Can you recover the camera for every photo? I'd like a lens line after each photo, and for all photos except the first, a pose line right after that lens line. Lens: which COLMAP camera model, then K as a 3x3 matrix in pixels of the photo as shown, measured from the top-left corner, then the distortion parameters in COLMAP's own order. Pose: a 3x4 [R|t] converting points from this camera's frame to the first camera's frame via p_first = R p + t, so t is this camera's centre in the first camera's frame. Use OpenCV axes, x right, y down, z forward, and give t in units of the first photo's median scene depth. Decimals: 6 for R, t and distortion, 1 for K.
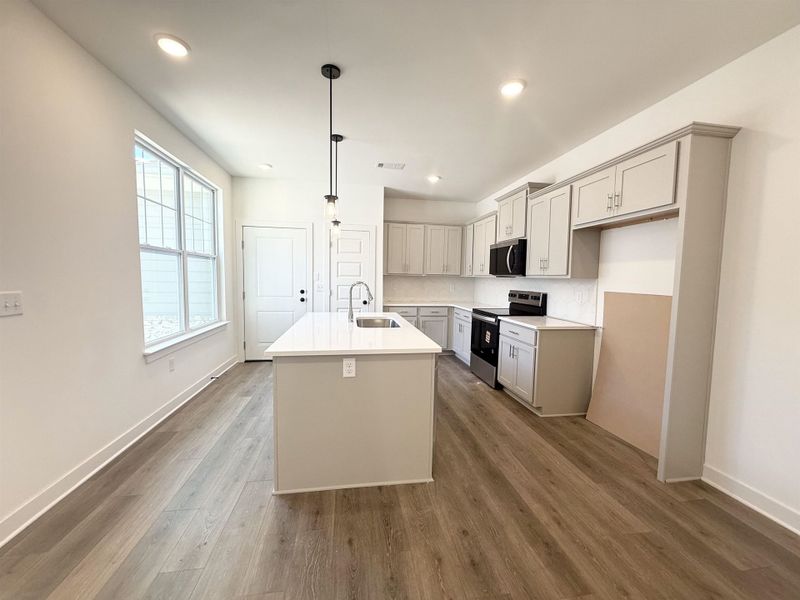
lens RADIAL K [[319.4, 0, 398.4], [0, 319.4, 300.7], [0, 0, 1]] dist [-0.000955, 0.000225]
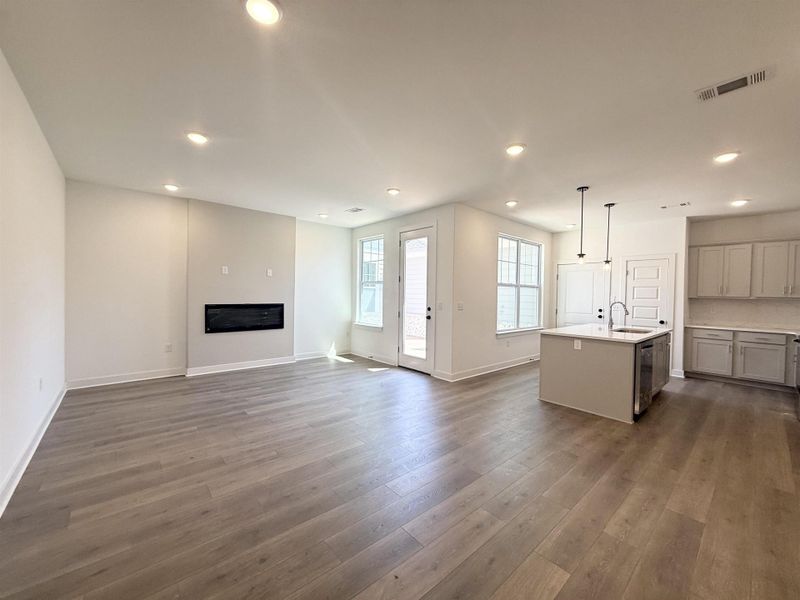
lens RADIAL K [[319.4, 0, 398.4], [0, 319.4, 300.7], [0, 0, 1]] dist [-0.000955, 0.000225]
pose [[0.530687, 0.008086, -0.847530, 0.468769], [-0.070969, 0.996867, -0.034927, 0.046596], [0.844592, 0.078684, 0.529598, -0.497050]]
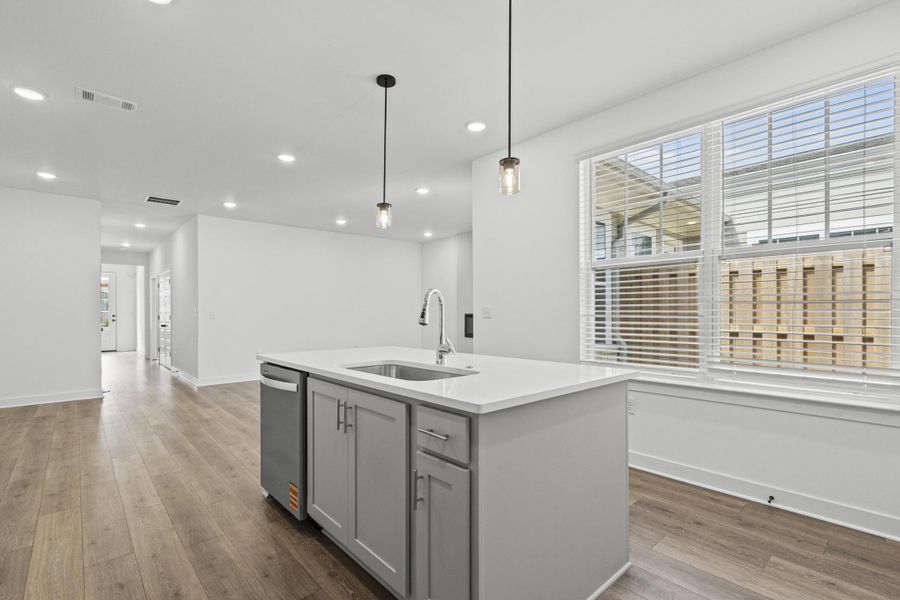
lens RADIAL K [[412.7, 0, 438.8], [0, 412.7, 315.4], [0, 0, 1]] dist [-0.001667, -0.000140]
pose [[-0.846000, -0.013953, -0.533000, 0.185375], [-0.051773, 0.997083, 0.056075, -0.044230], [0.530663, 0.075034, -0.844255, 1.285036]]
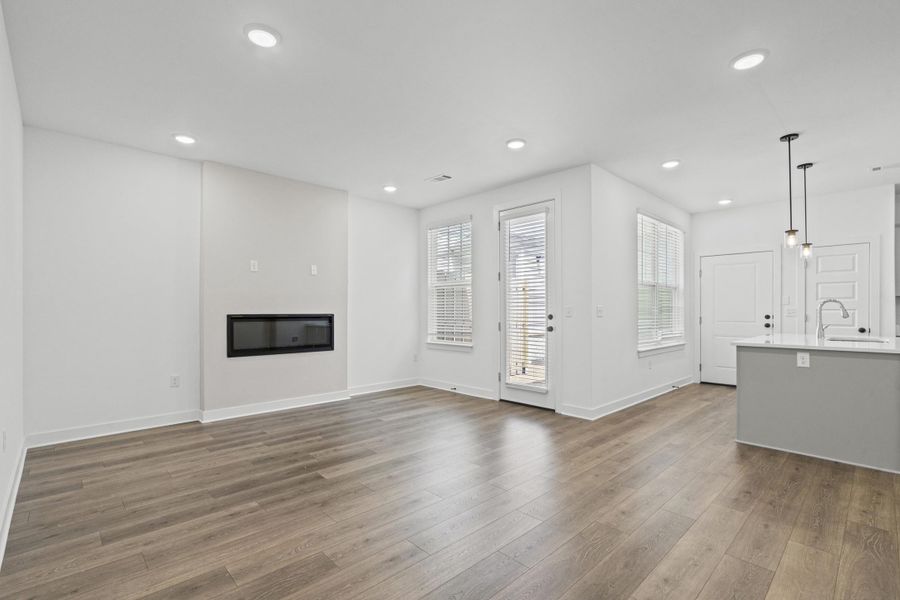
lens RADIAL K [[412.2, 0, 439.7], [0, 412.2, 309.9], [0, 0, 1]] dist [-0.000898, 0.000224]
pose [[0.558092, -0.019431, -0.829551, 0.218855], [-0.051814, 0.996959, -0.058212, 0.093770], [0.828159, 0.075470, 0.555388, -0.621925]]
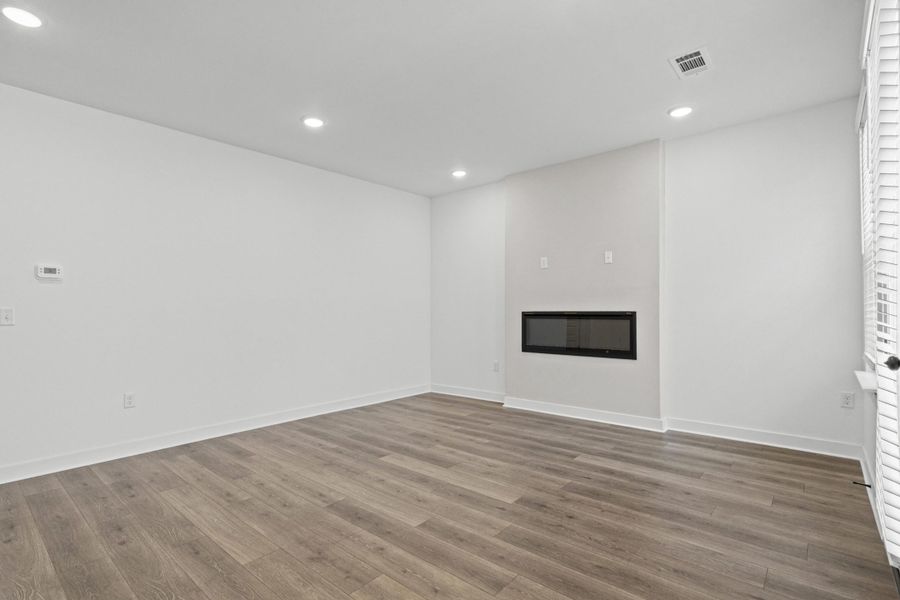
lens RADIAL K [[443.3, 0, 450.0], [0, 443.3, 300.0], [0, 0, 1]] dist [-0.016062, -0.000216]
pose [[-0.764328, -0.034830, -0.643886, -0.050740], [-0.061198, 0.997951, 0.018663, 0.024196], [0.641917, 0.053669, -0.764894, 0.402138]]
